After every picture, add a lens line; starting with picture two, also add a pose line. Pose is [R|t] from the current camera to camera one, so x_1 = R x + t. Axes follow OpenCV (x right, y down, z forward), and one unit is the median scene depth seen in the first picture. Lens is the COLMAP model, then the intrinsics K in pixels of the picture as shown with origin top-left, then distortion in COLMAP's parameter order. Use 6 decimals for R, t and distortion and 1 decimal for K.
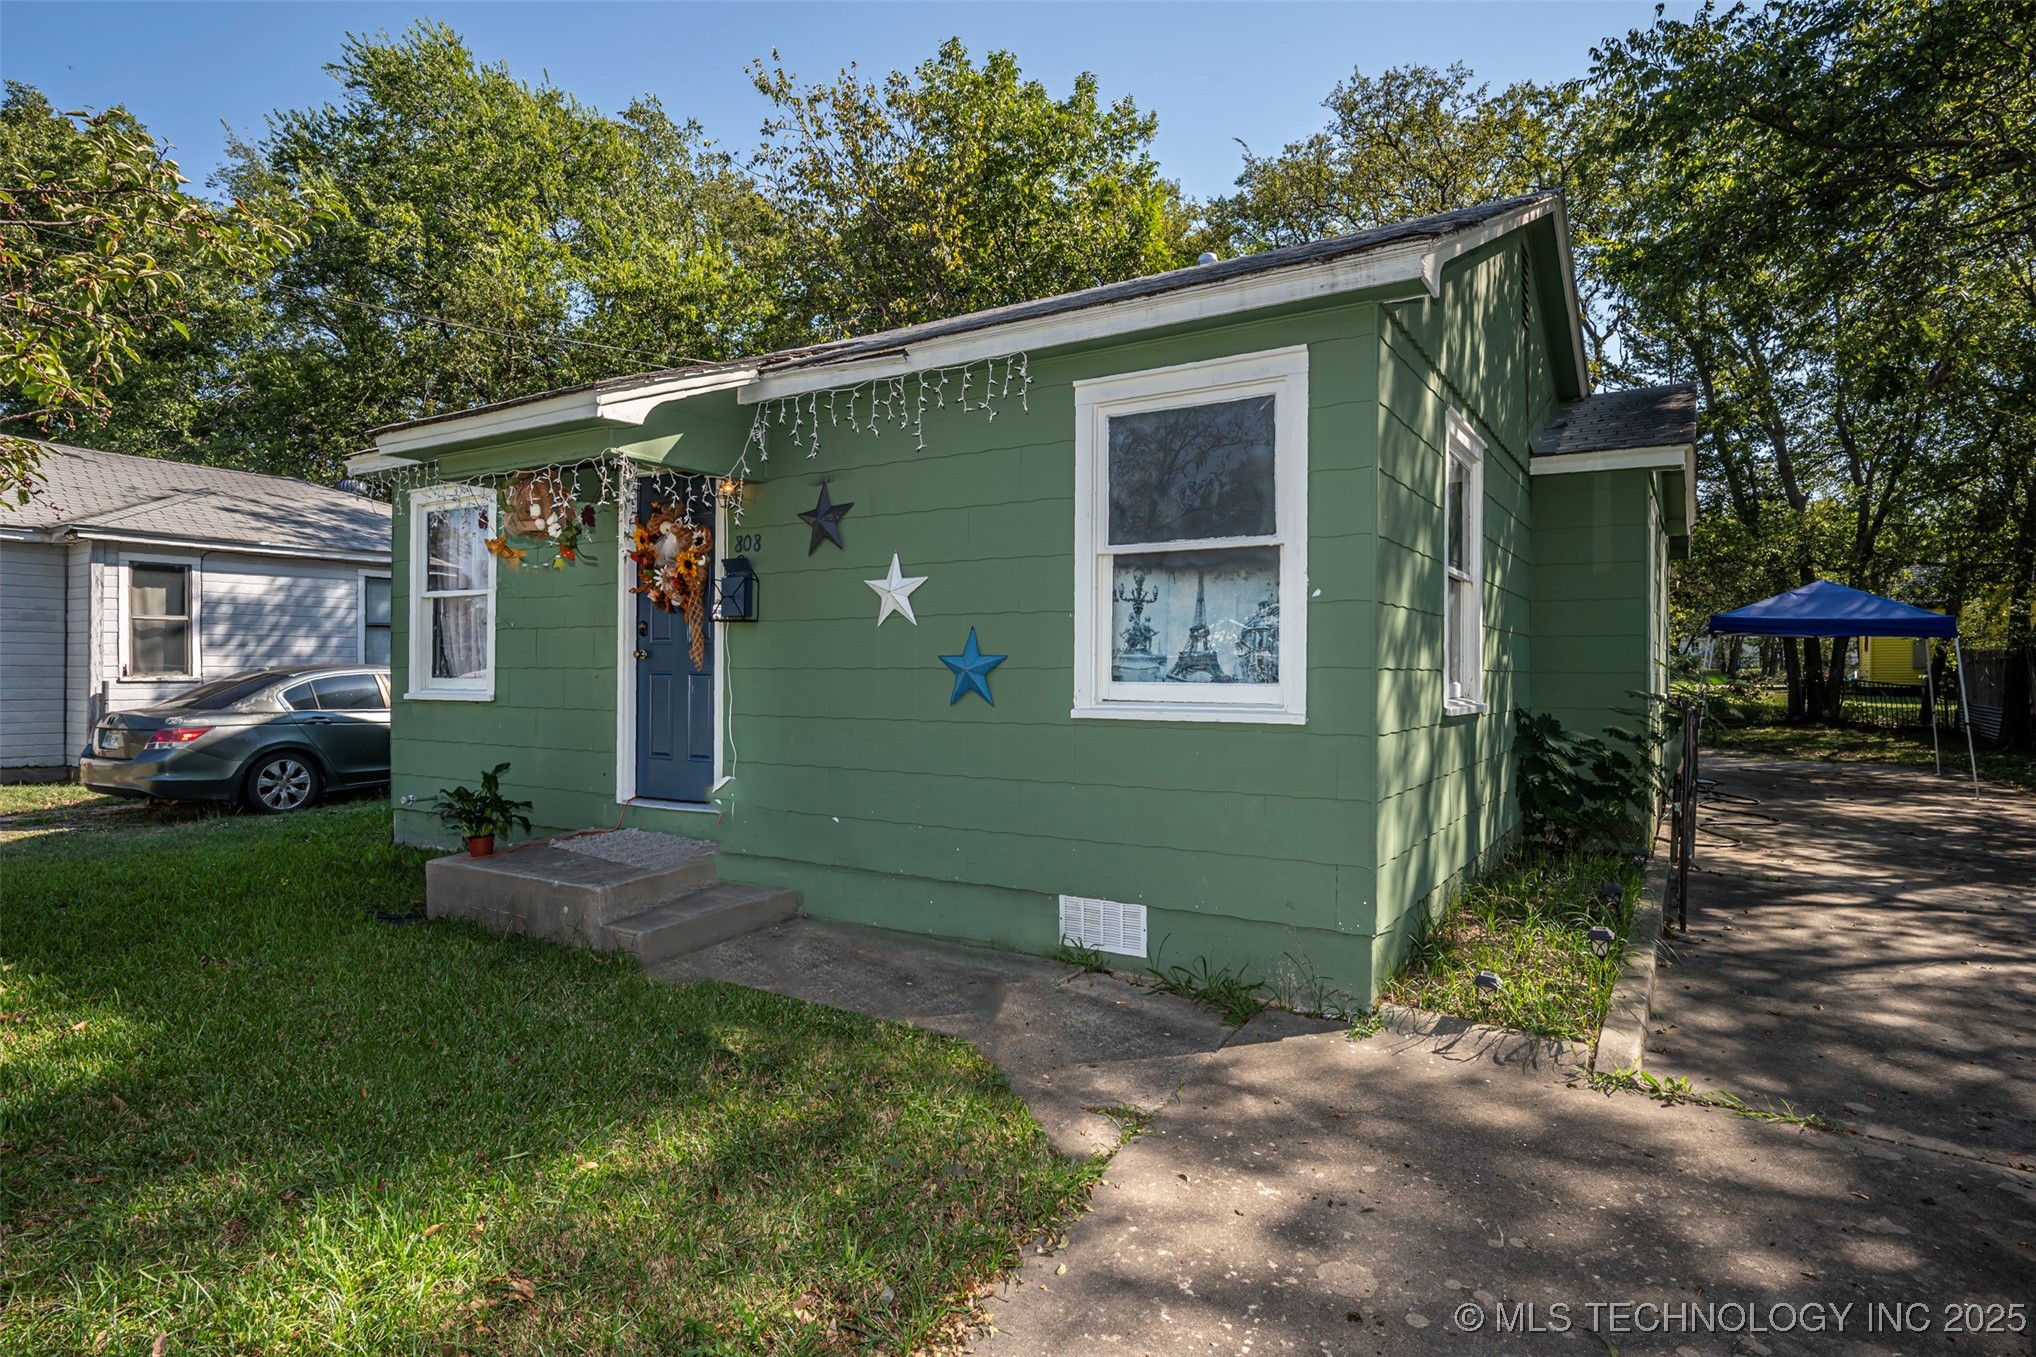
lens RADIAL K [[1048.6, 0, 1018.6], [0, 1048.6, 671.3], [0, 0, 1]] dist [0.003938, 0.000263]
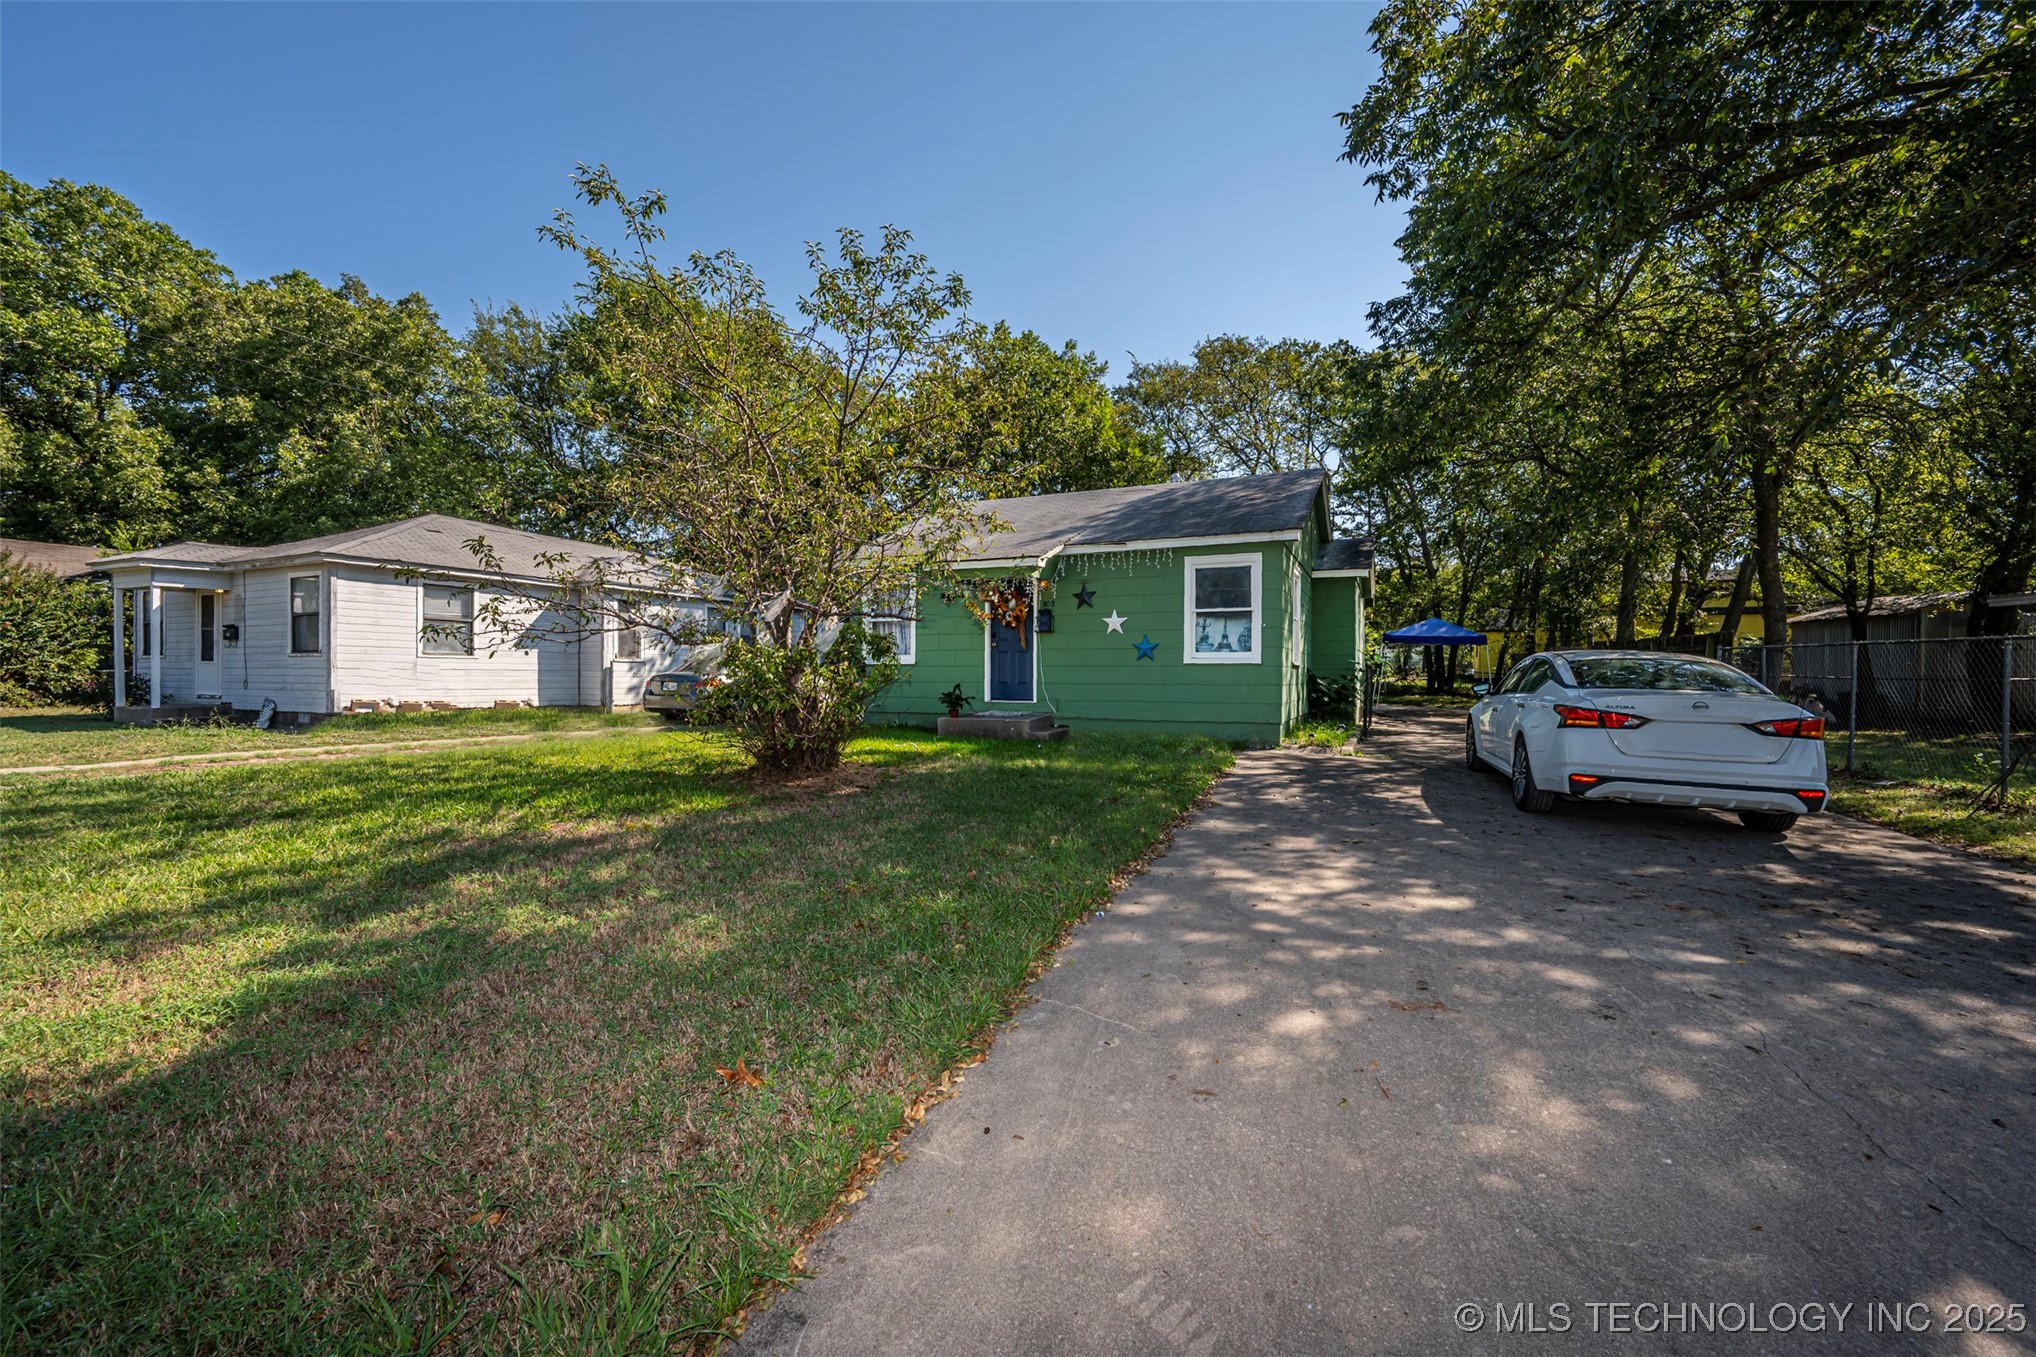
lens RADIAL K [[743.7, 0, 1020.2], [0, 743.7, 674.6], [0, 0, 1]] dist [-0.002540, -0.000276]
pose [[0.993284, 0.001739, 0.115691, -0.363750], [-0.002186, 0.999991, 0.003745, 0.036807], [-0.115683, -0.003973, 0.993278, -0.609185]]
